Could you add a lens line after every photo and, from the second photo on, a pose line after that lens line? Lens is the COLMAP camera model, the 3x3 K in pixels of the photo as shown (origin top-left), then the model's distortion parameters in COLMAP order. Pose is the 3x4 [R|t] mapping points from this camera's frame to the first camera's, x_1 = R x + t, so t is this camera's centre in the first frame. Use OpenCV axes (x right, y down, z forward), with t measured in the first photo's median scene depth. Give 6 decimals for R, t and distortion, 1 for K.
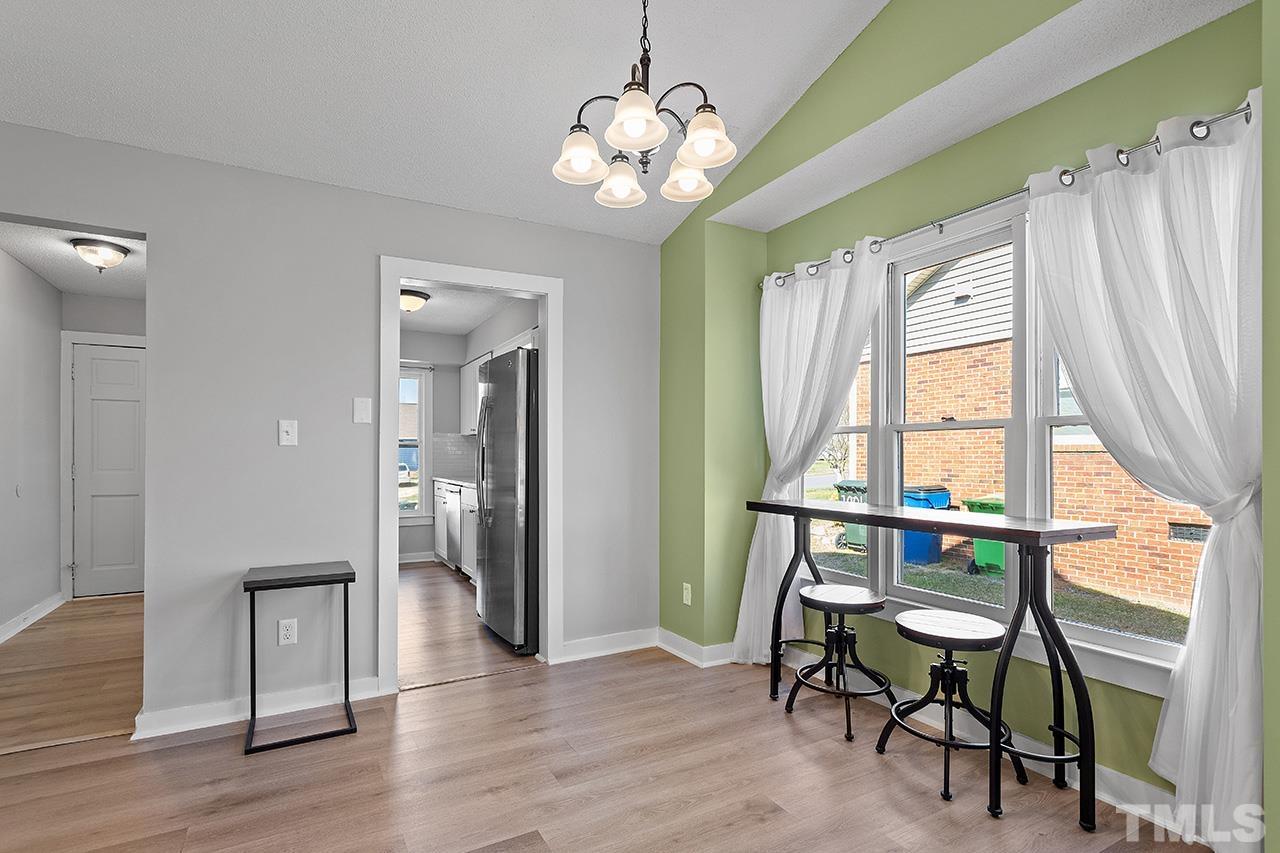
lens RADIAL K [[611.4, 0, 635.9], [0, 611.4, 453.9], [0, 0, 1]] dist [0.003163, 0.000398]
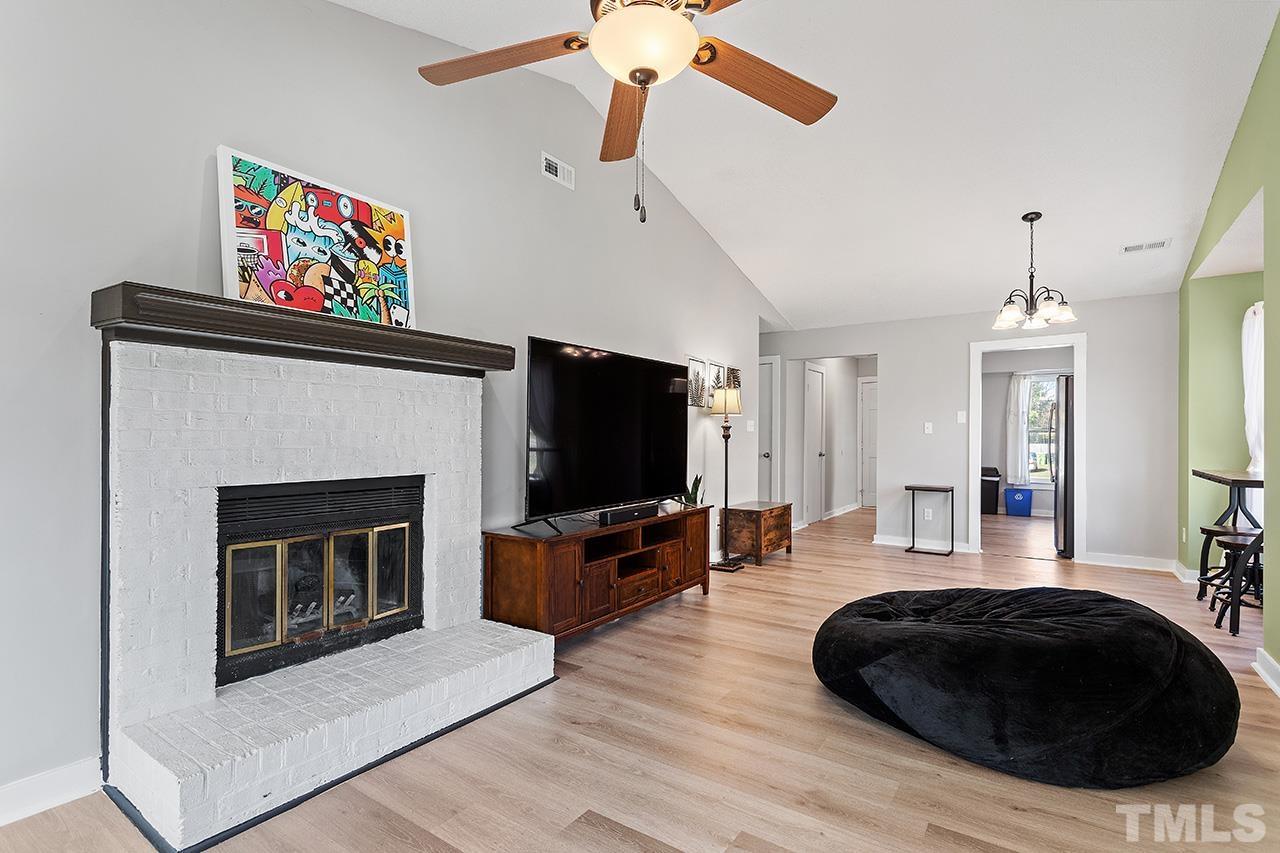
lens RADIAL K [[606.6, 0, 637.6], [0, 606.6, 432.4], [0, 0, 1]] dist [-0.000499, -0.000056]
pose [[0.438291, -0.002080, -0.898831, 0.825114], [-0.004455, 0.999980, -0.004487, -0.002784], [0.898822, 0.005971, 0.438273, -0.808054]]
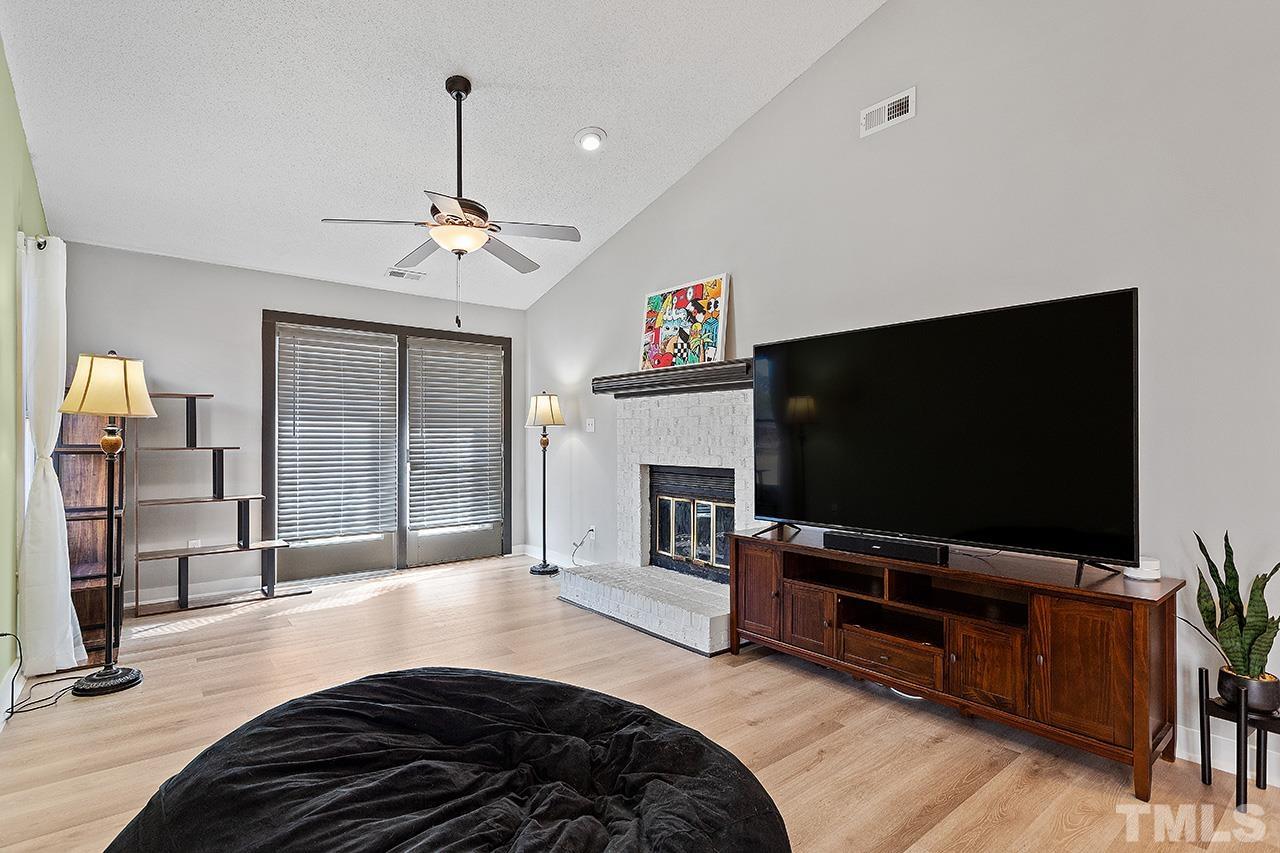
lens RADIAL K [[617.6, 0, 637.5], [0, 617.6, 436.1], [0, 0, 1]] dist [0.000602, 0.000120]
pose [[-0.985675, -0.001385, -0.168647, 0.277933], [-0.000701, 0.999991, -0.004117, -0.000455], [0.168652, -0.003940, -0.985668, 0.407289]]
